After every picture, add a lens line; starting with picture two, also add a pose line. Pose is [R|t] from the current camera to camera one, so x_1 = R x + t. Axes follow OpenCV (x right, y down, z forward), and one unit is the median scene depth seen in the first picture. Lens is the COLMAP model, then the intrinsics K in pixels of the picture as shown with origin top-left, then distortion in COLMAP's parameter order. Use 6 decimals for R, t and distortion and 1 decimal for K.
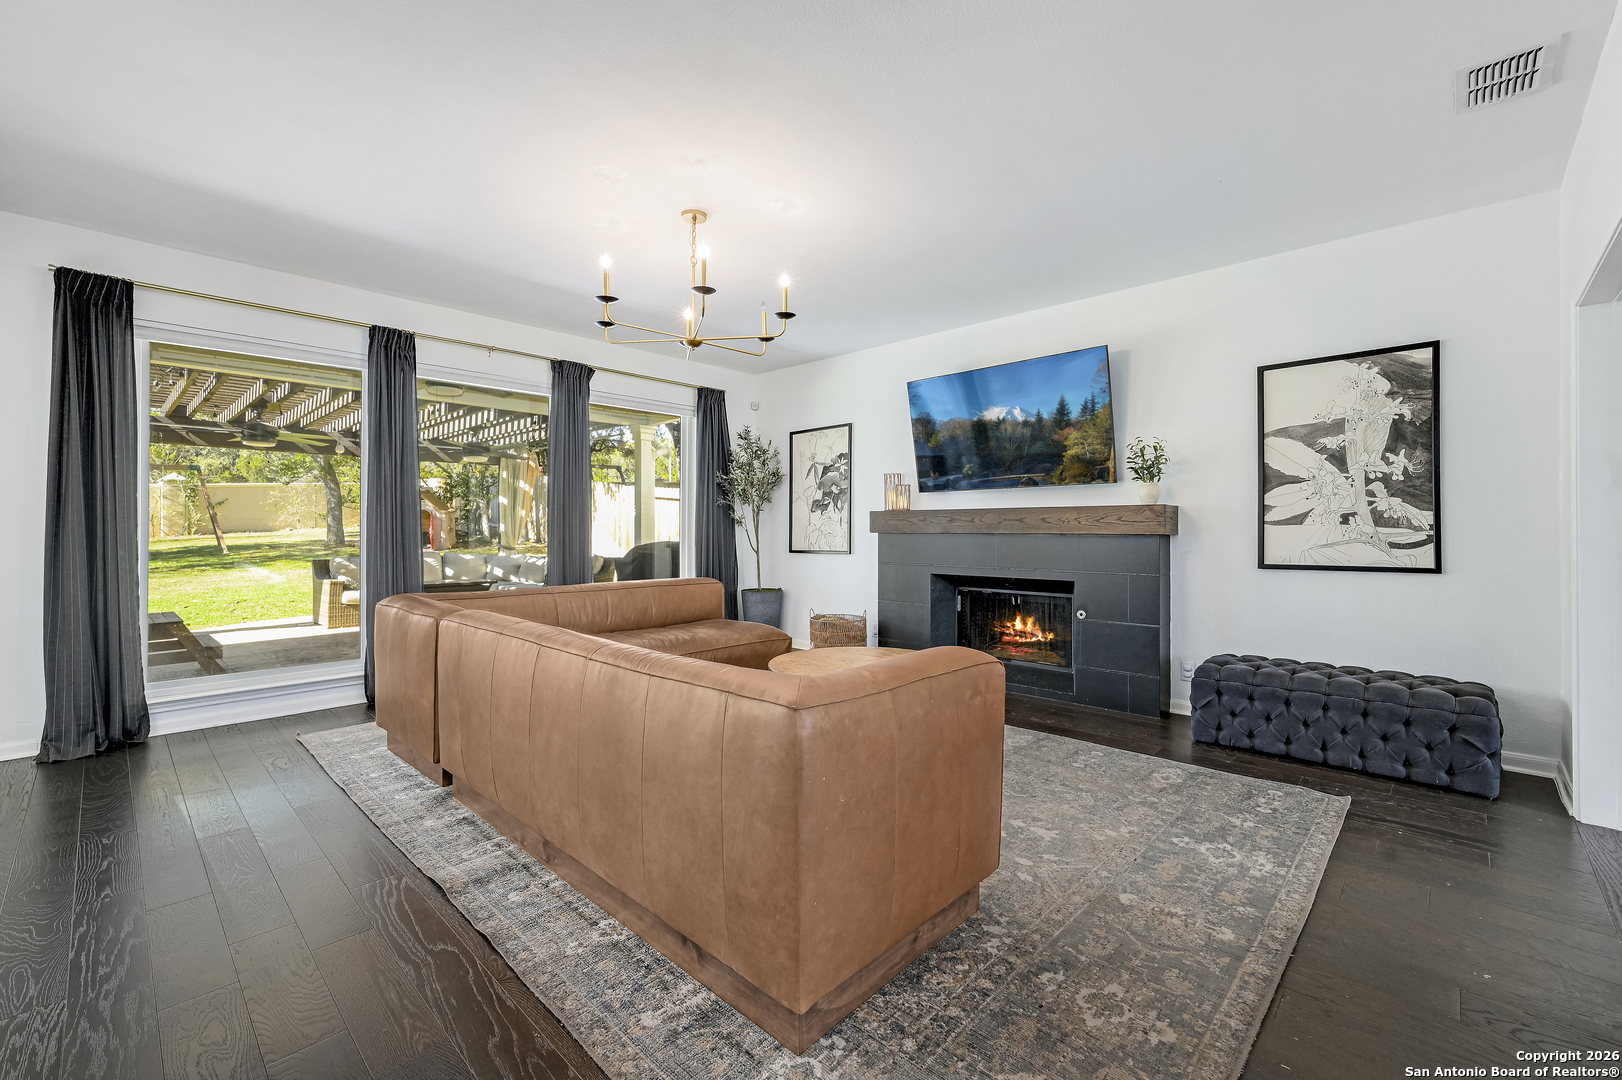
lens RADIAL K [[681.5, 0, 811.9], [0, 681.5, 532.9], [0, 0, 1]] dist [-0.002183, 0.000162]
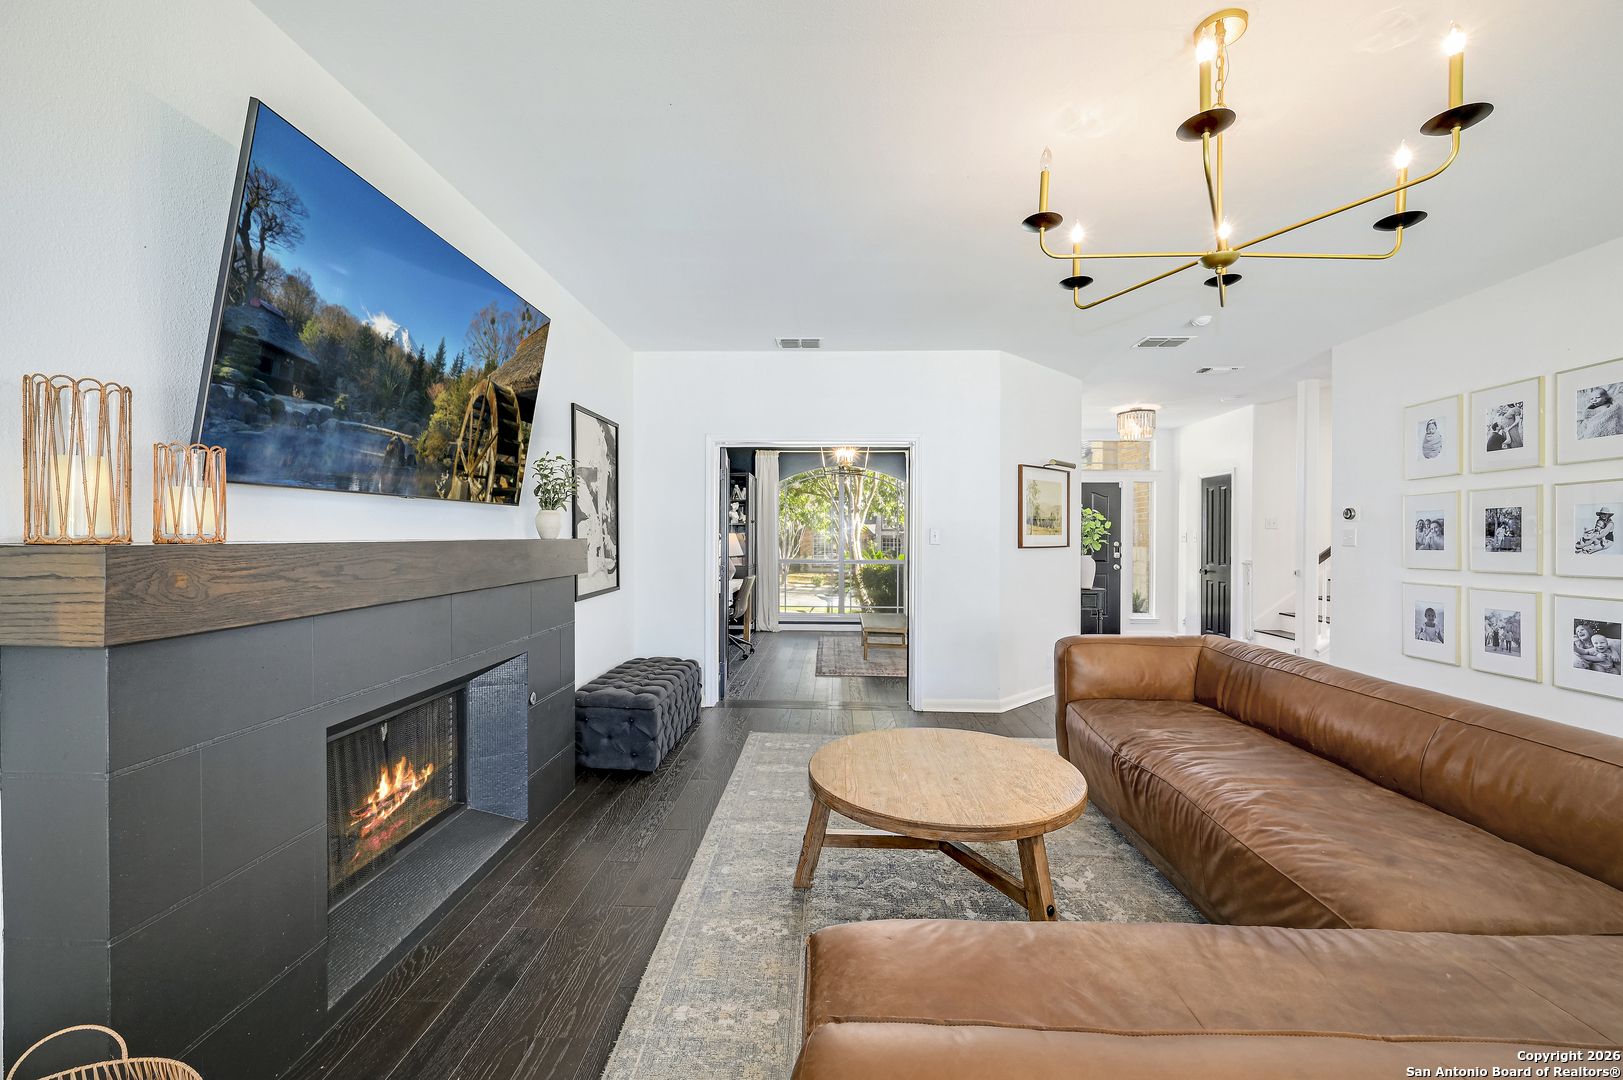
lens RADIAL K [[647.4, 0, 808.1], [0, 647.4, 542.6], [0, 0, 1]] dist [0.000334, -0.000210]
pose [[-0.662546, -0.013892, 0.748893, -0.300813], [-0.001789, 0.999854, 0.016965, -0.053169], [-0.749019, 0.009901, -0.662474, 1.383393]]
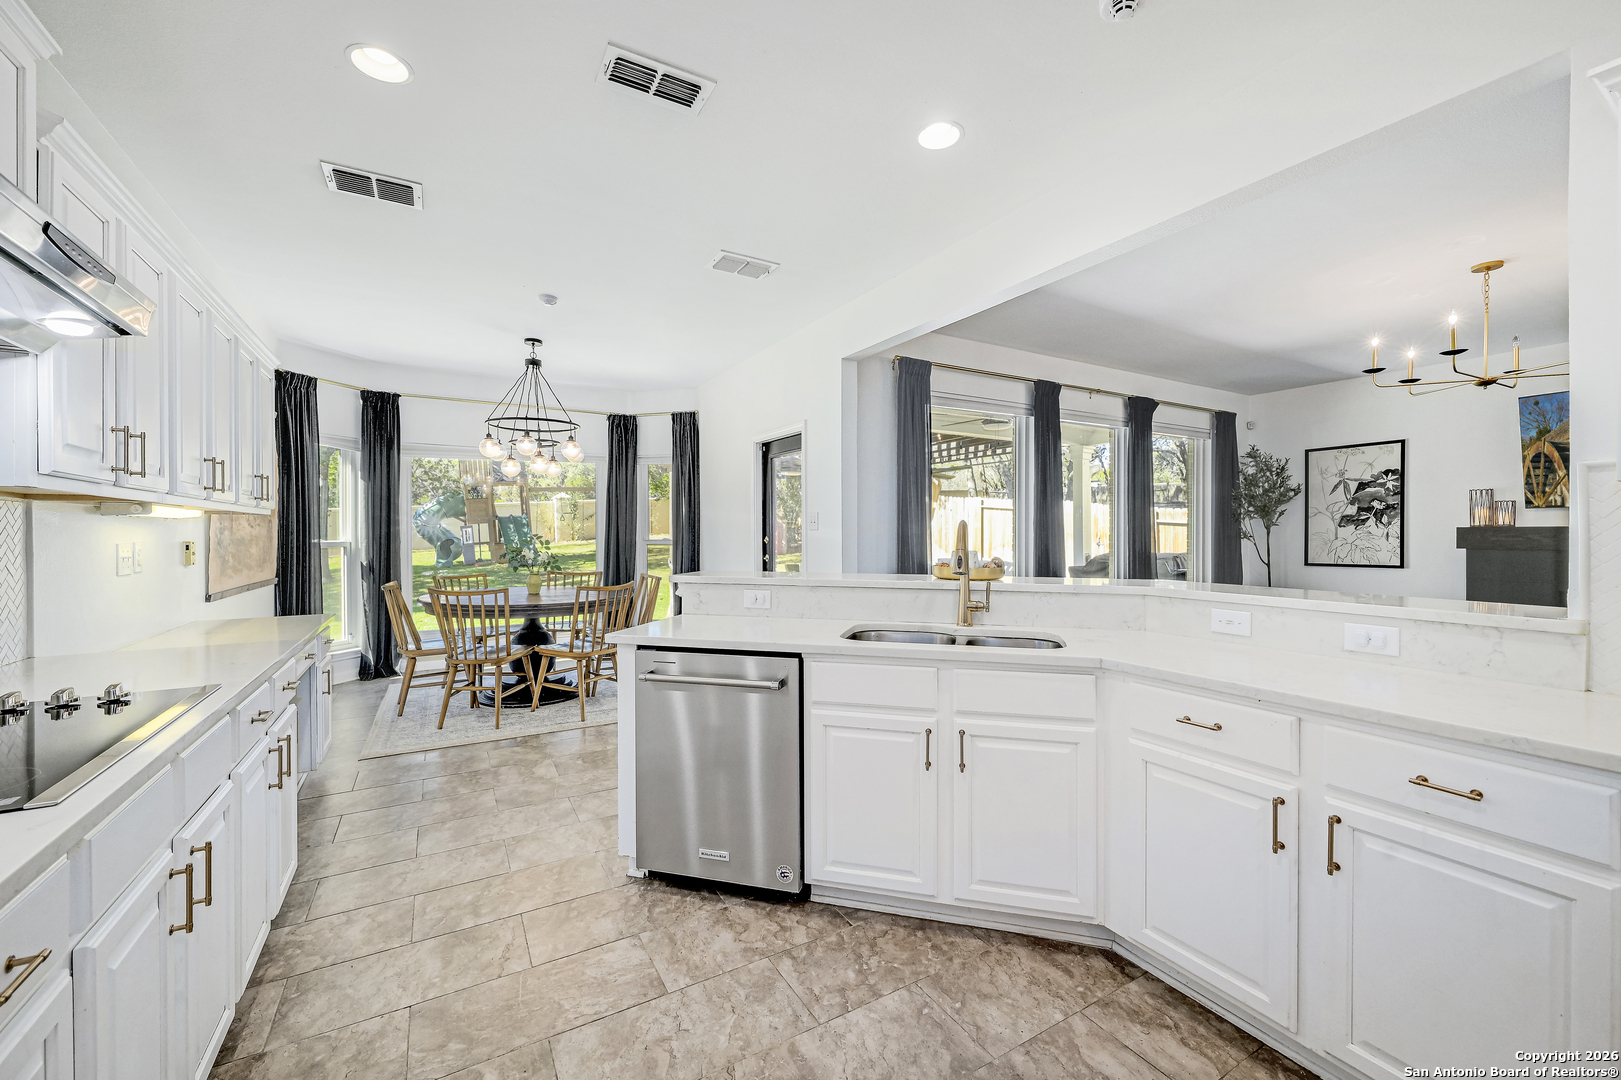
lens RADIAL K [[645.1, 0, 810.8], [0, 645.1, 538.0], [0, 0, 1]] dist [-0.000688, 0.000073]
pose [[0.960470, 0.000169, -0.278383, -0.807471], [0.000669, 0.999996, 0.002918, -0.027483], [0.278382, -0.002989, 0.960466, -0.259662]]
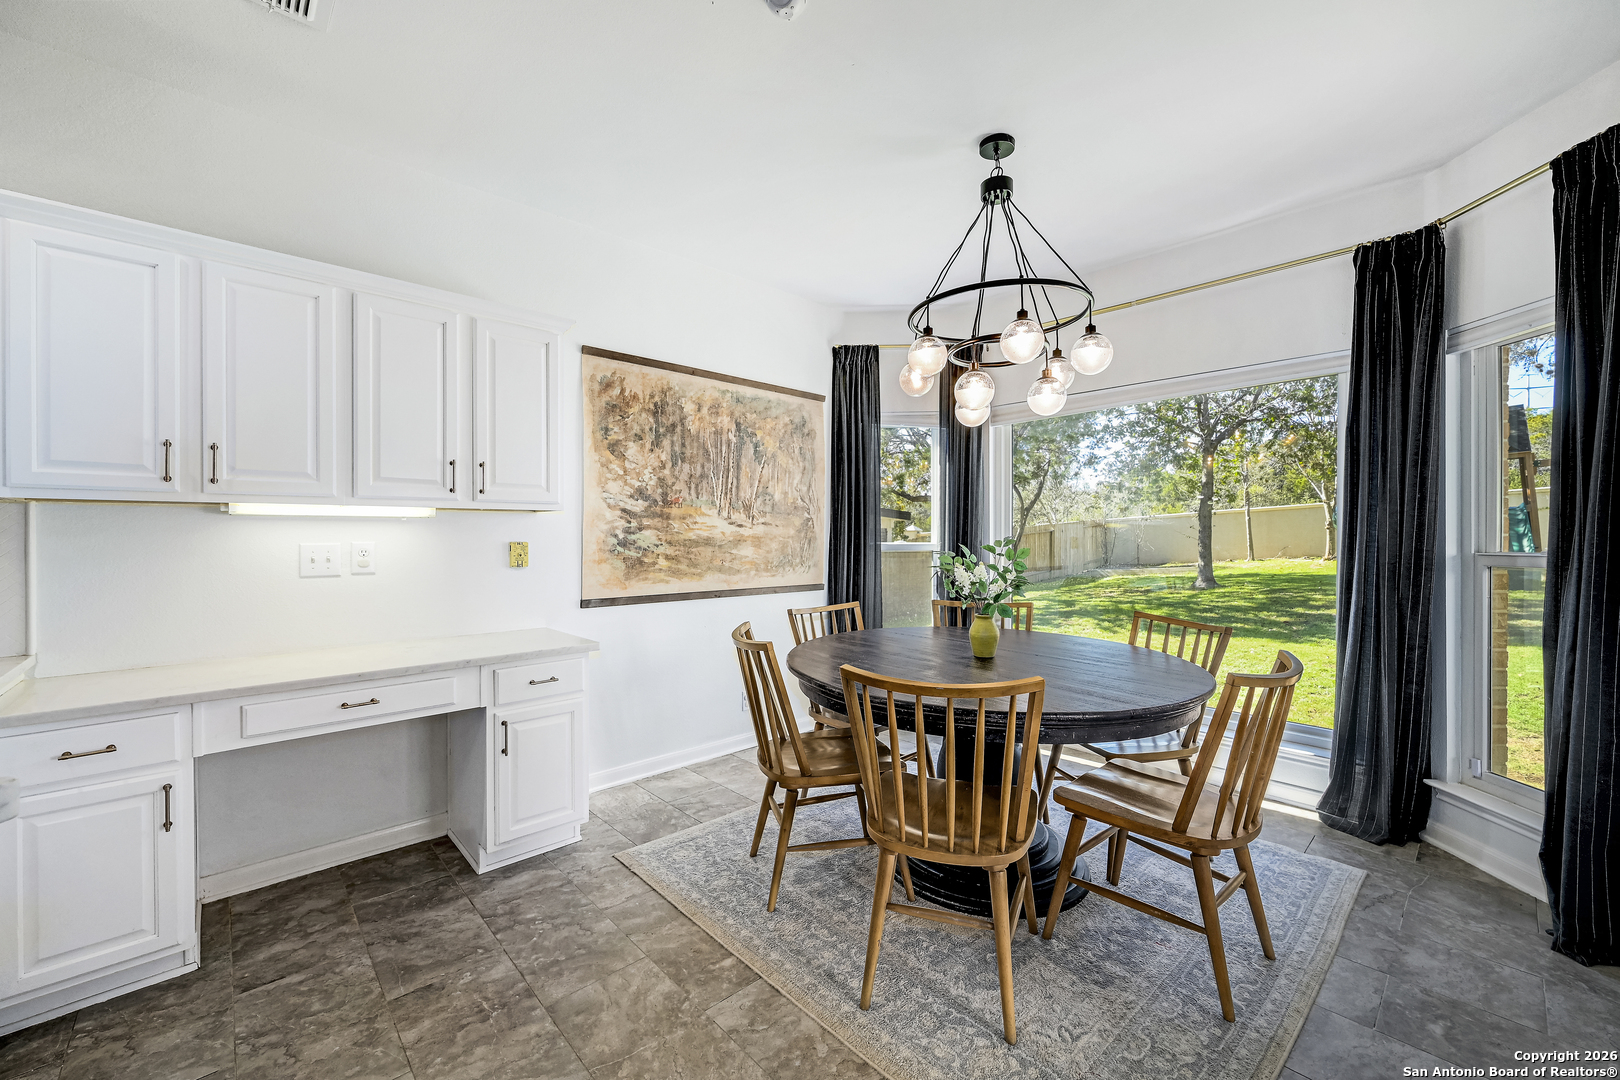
lens RADIAL K [[644.7, 0, 811.8], [0, 644.7, 536.9], [0, 0, 1]] dist [-0.000688, 0.000073]
pose [[-0.049057, 0.000513, -0.998796, -1.044526], [-0.003147, 0.999995, 0.000668, -0.028156], [0.998791, 0.003175, -0.049056, 0.650327]]
